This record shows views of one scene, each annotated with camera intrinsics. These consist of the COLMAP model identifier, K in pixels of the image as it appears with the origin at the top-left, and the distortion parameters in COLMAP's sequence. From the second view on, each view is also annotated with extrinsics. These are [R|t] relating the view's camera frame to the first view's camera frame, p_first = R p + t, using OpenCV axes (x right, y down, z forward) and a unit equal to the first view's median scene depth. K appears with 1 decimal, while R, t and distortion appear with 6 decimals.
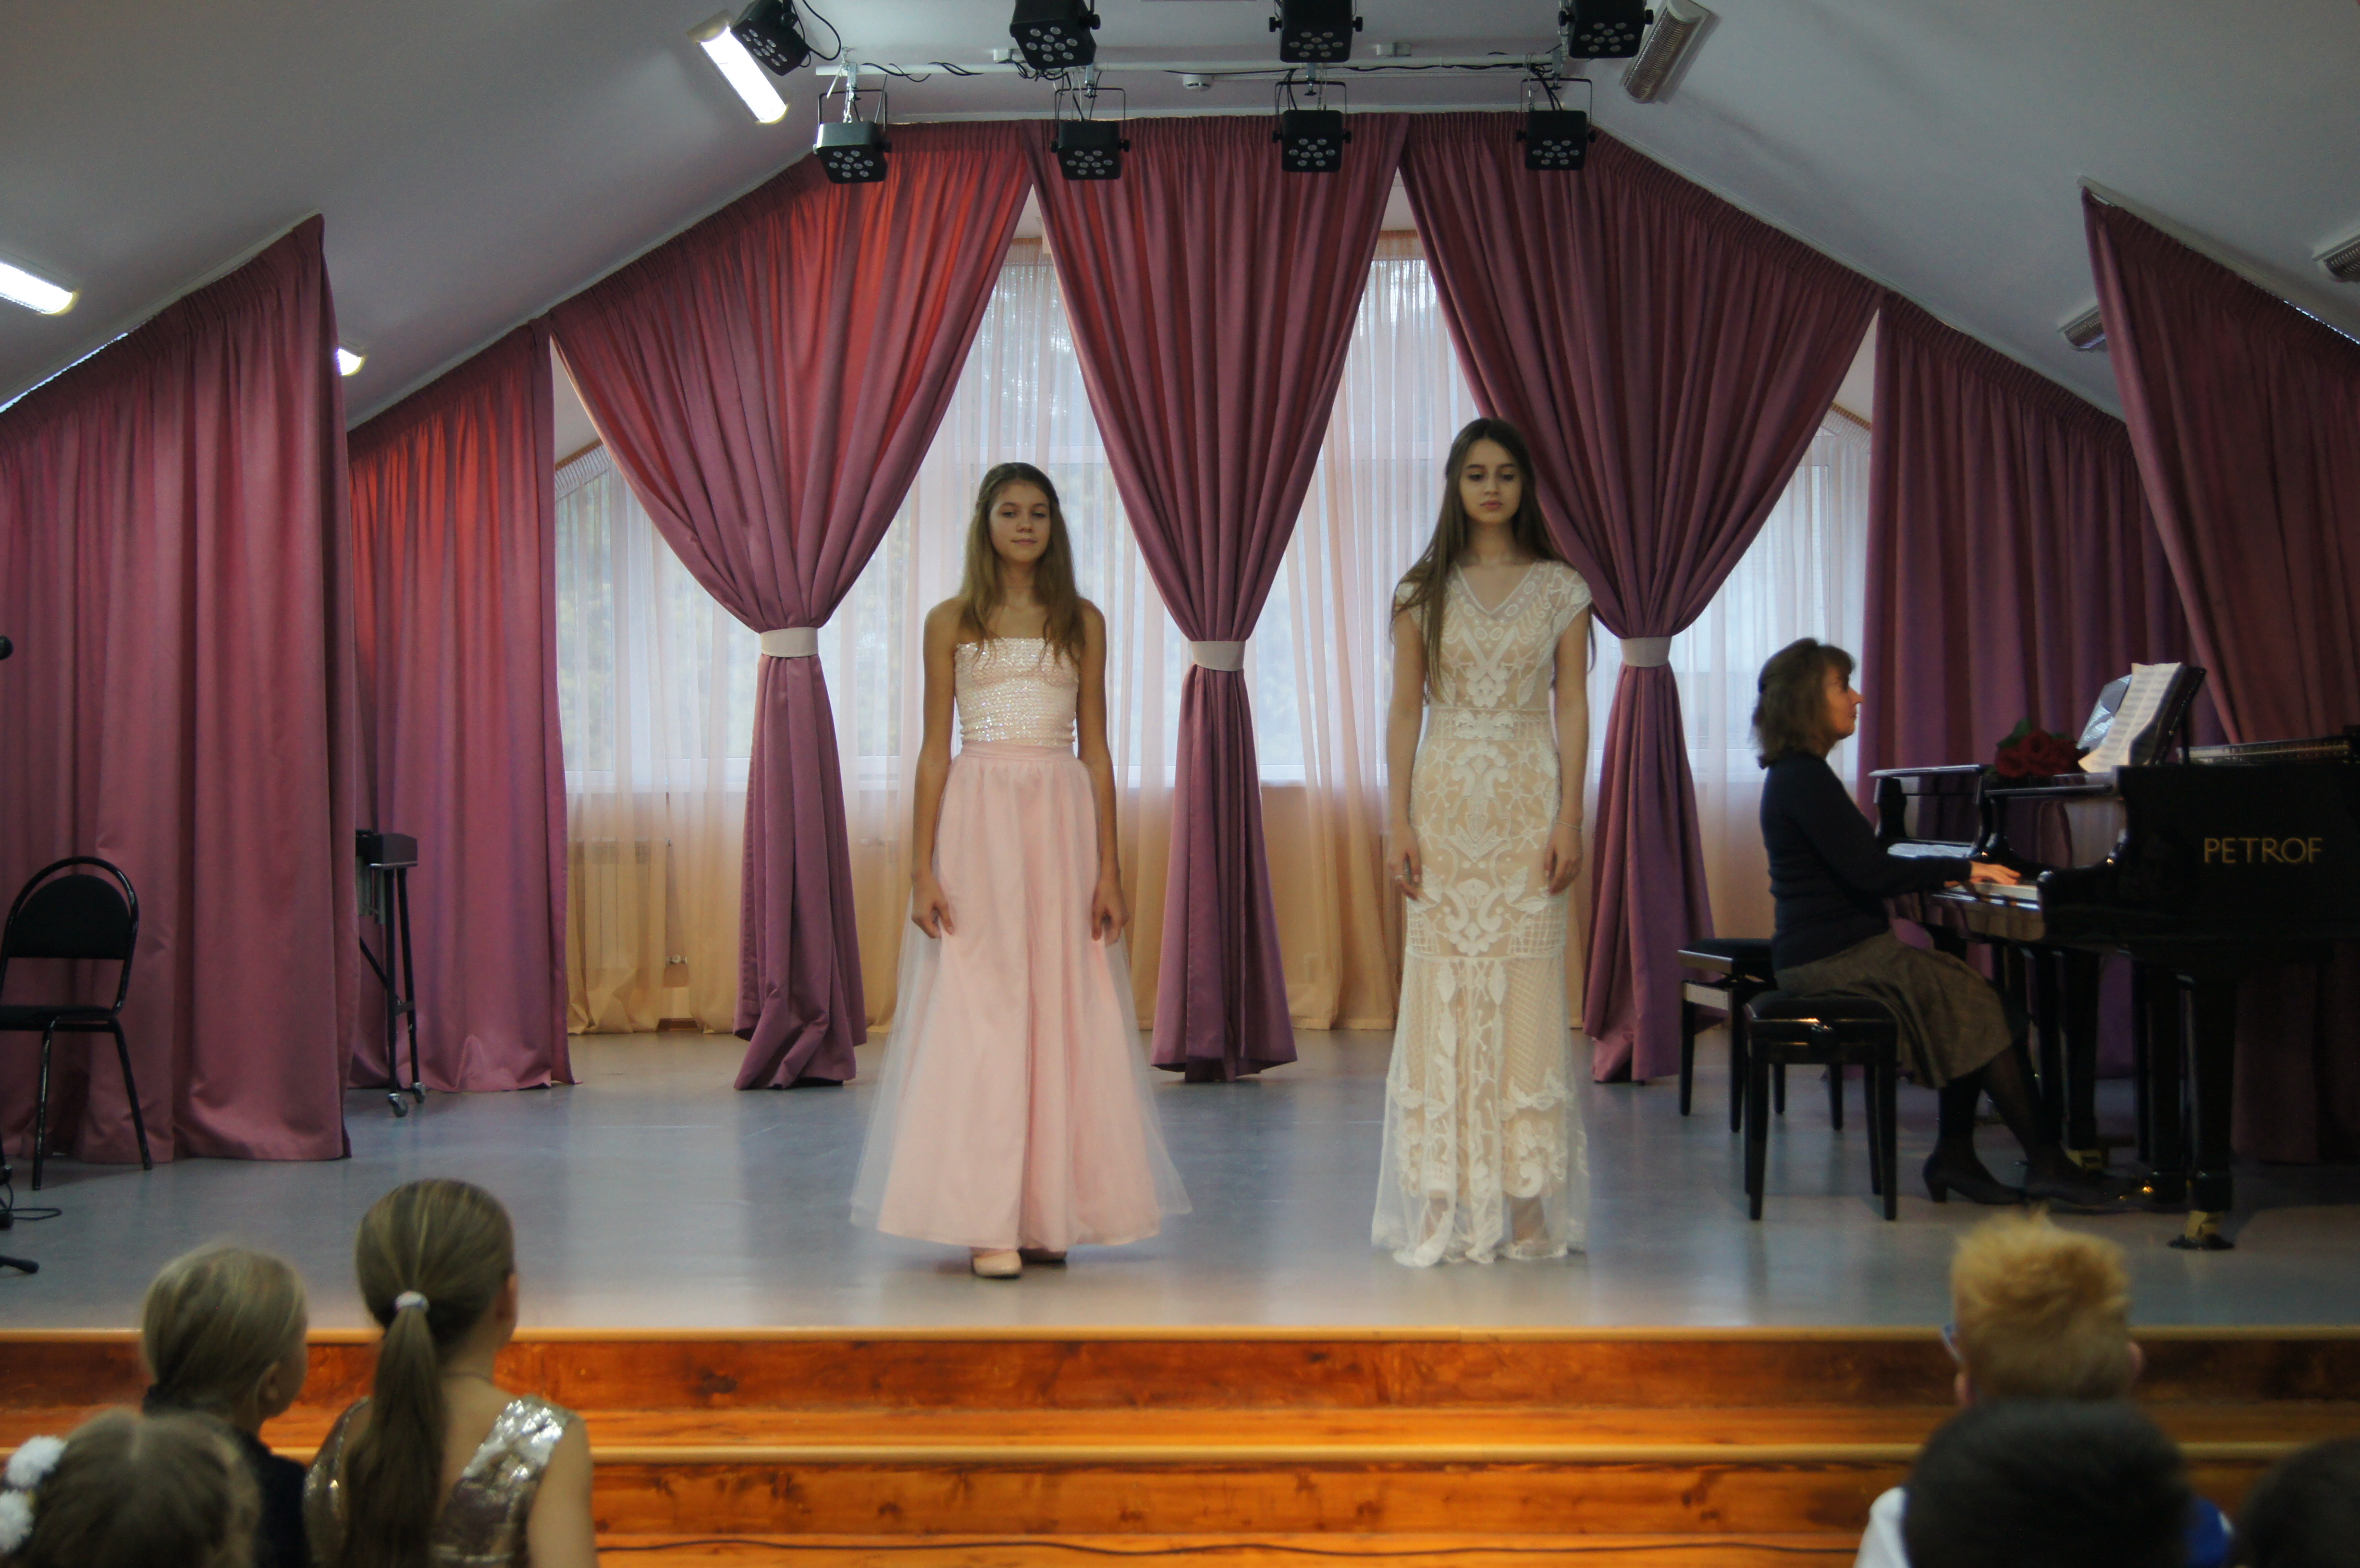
lens RADIAL K [[3441.3, 0, 1180.0], [0, 3441.3, 784.0], [0, 0, 1]] dist [-0.020422, -0.022186]
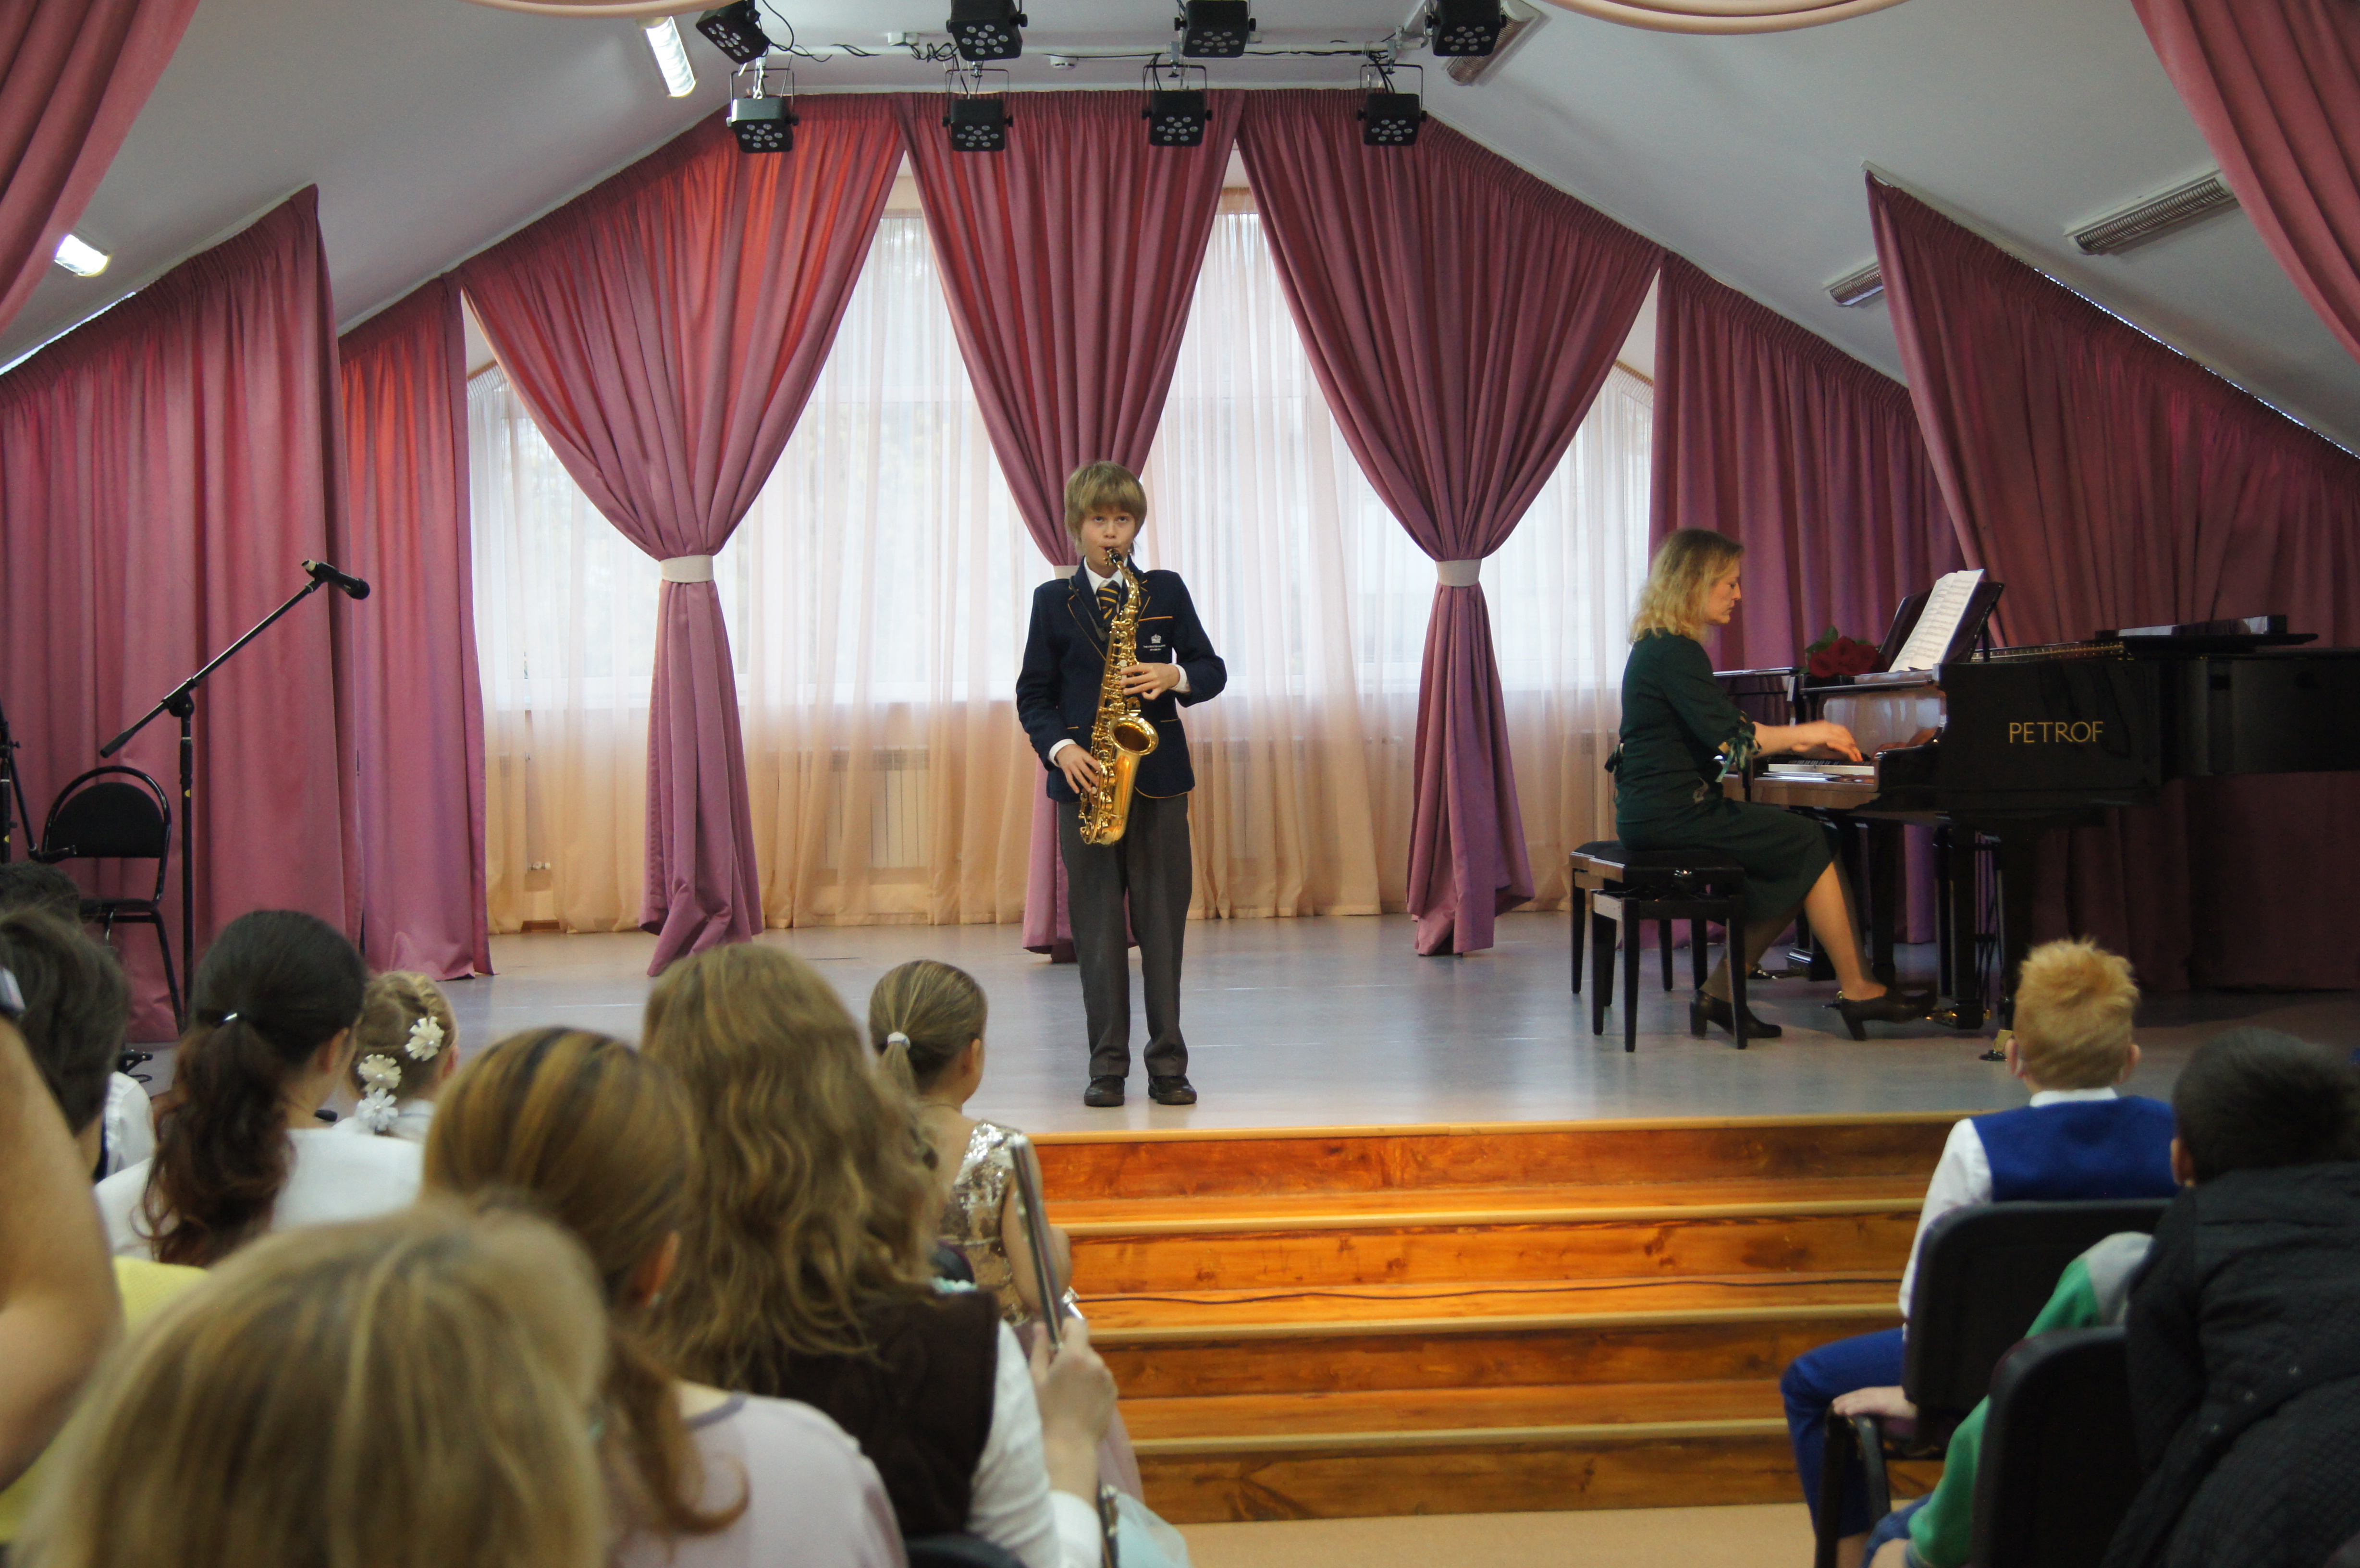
lens RADIAL K [[3441.3, 0, 1180.0], [0, 3441.3, 784.0], [0, 0, 1]] dist [-0.020422, -0.022186]
pose [[0.994296, -0.012585, 0.105910, -0.082551], [0.010254, 0.999694, 0.022527, 0.004787], [-0.106161, -0.021312, 0.994121, -0.120504]]
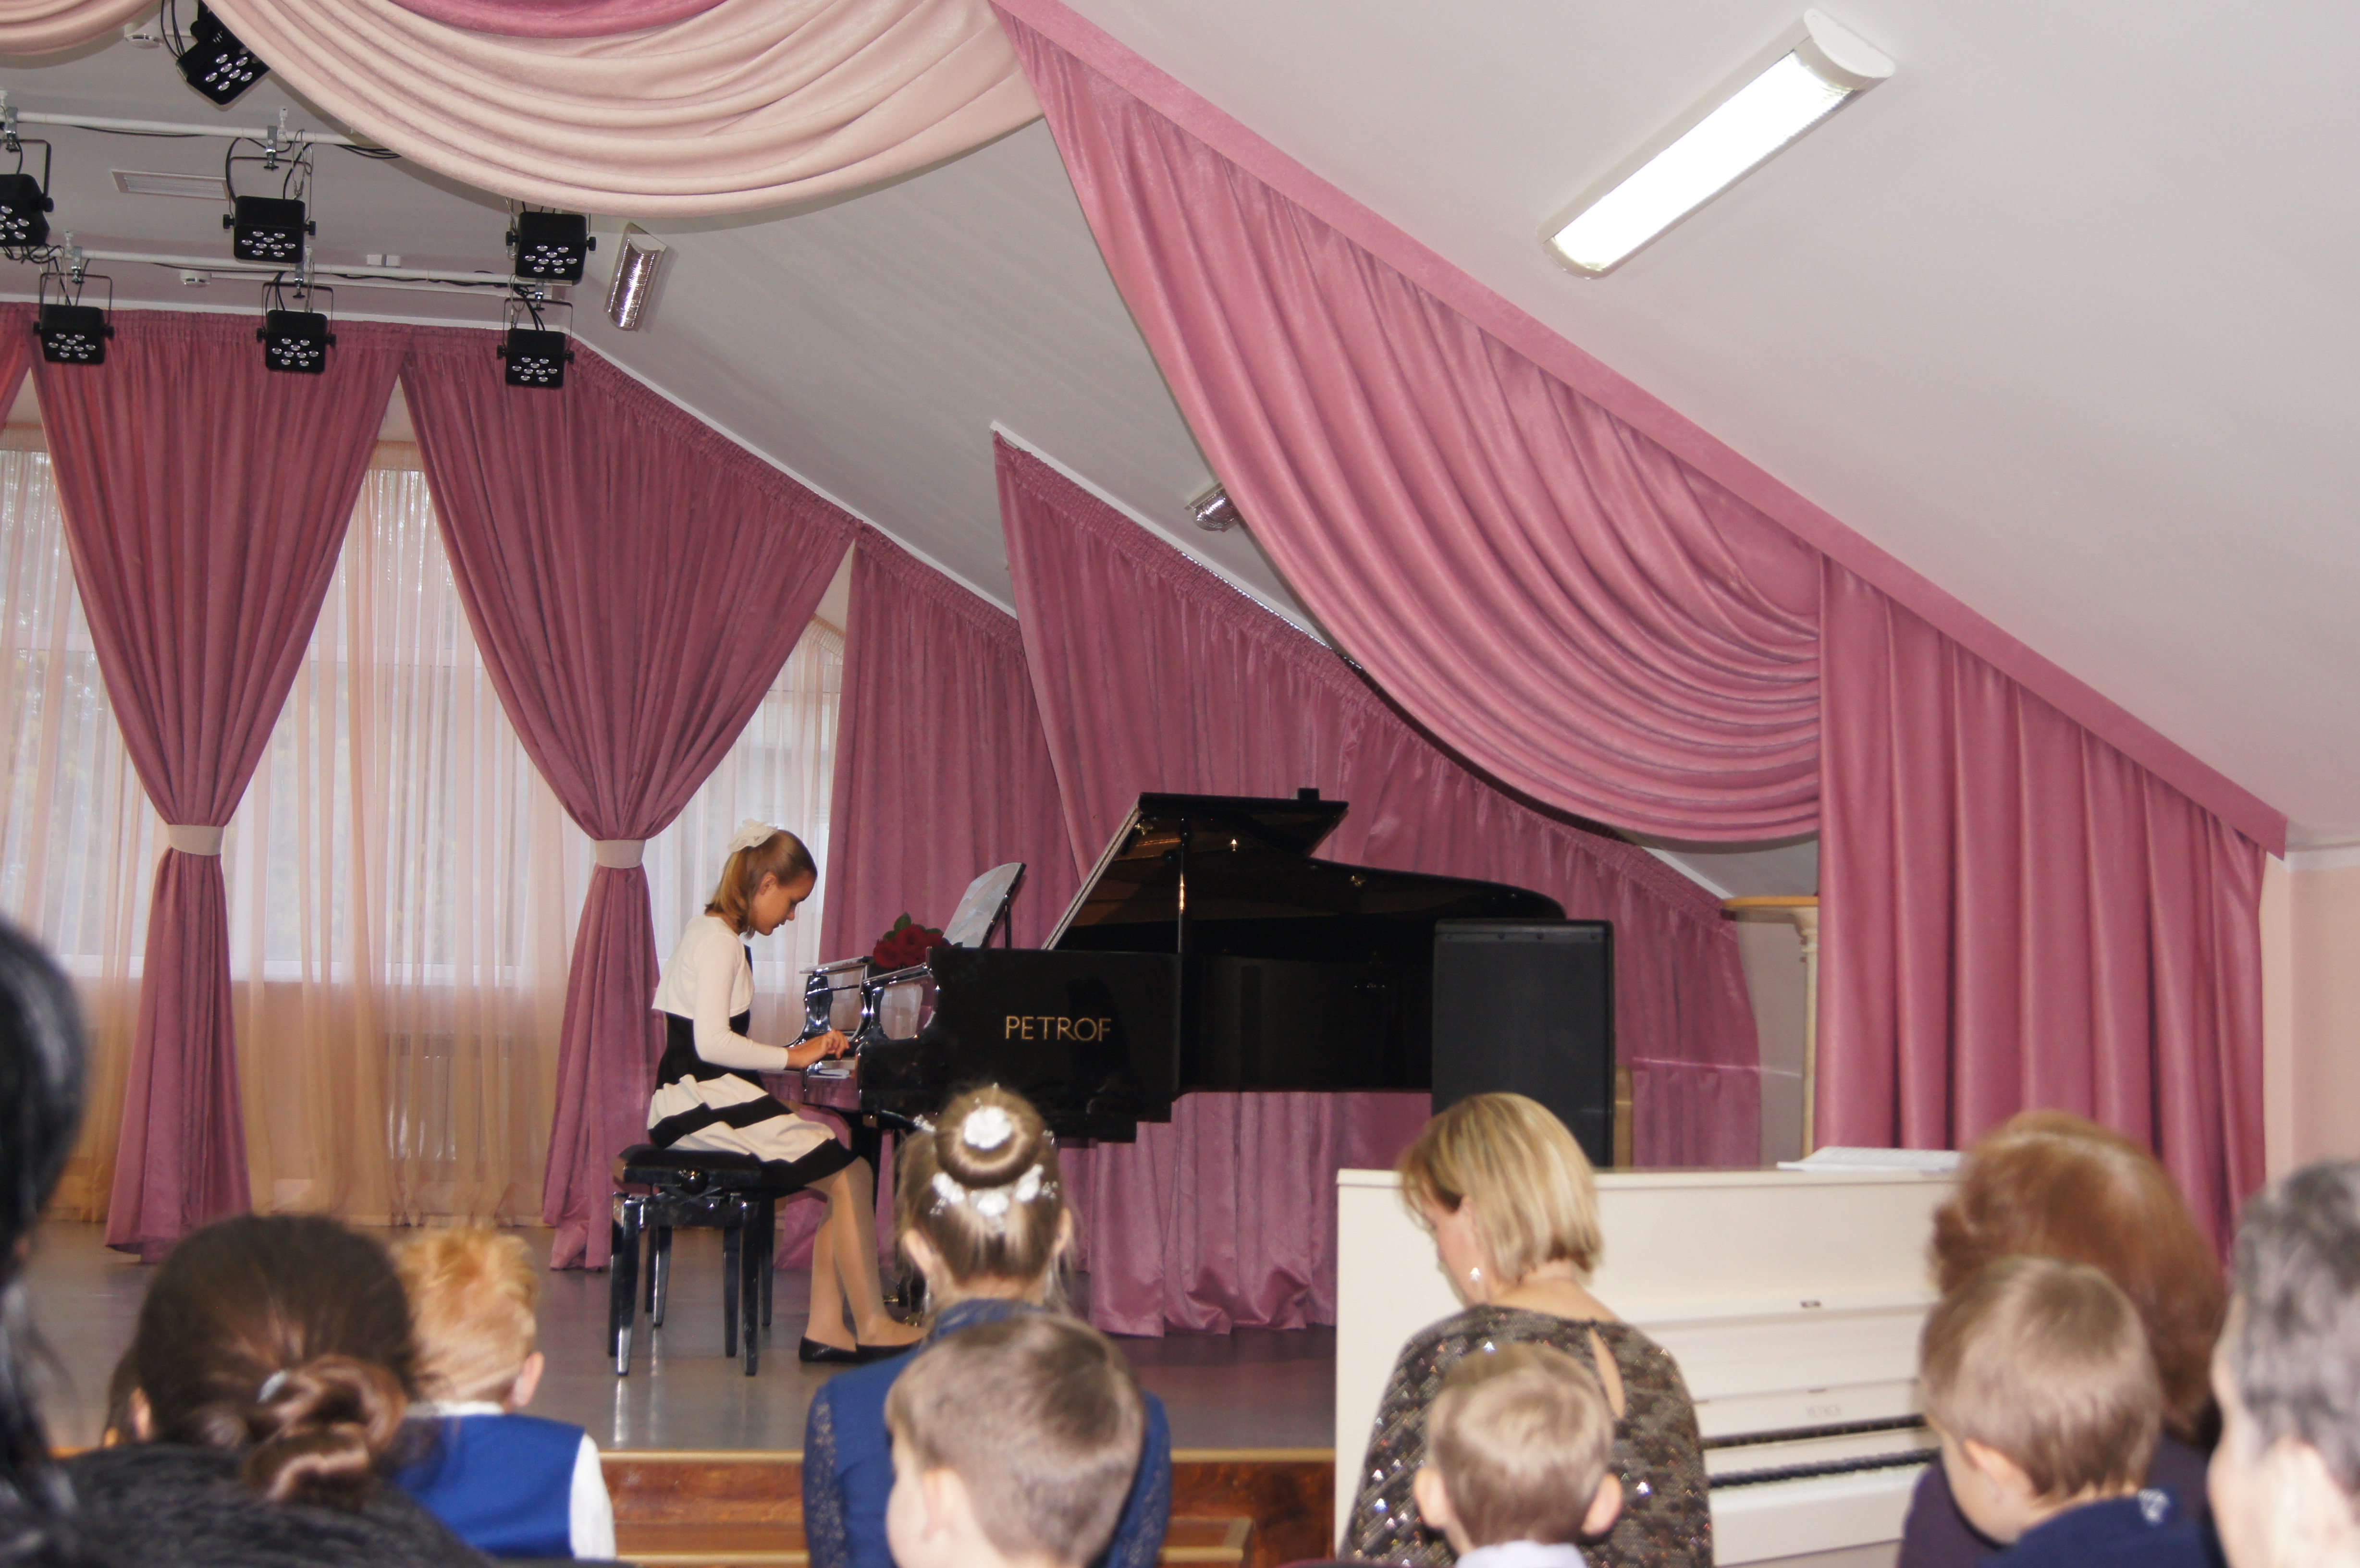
lens RADIAL K [[3441.3, 0, 1180.0], [0, 3441.3, 784.0], [0, 0, 1]] dist [-0.020422, -0.022186]
pose [[0.971572, 0.046792, 0.232074, 0.063397], [-0.029754, 0.996635, -0.076381, 0.016273], [-0.234867, 0.067305, 0.969694, -0.053424]]
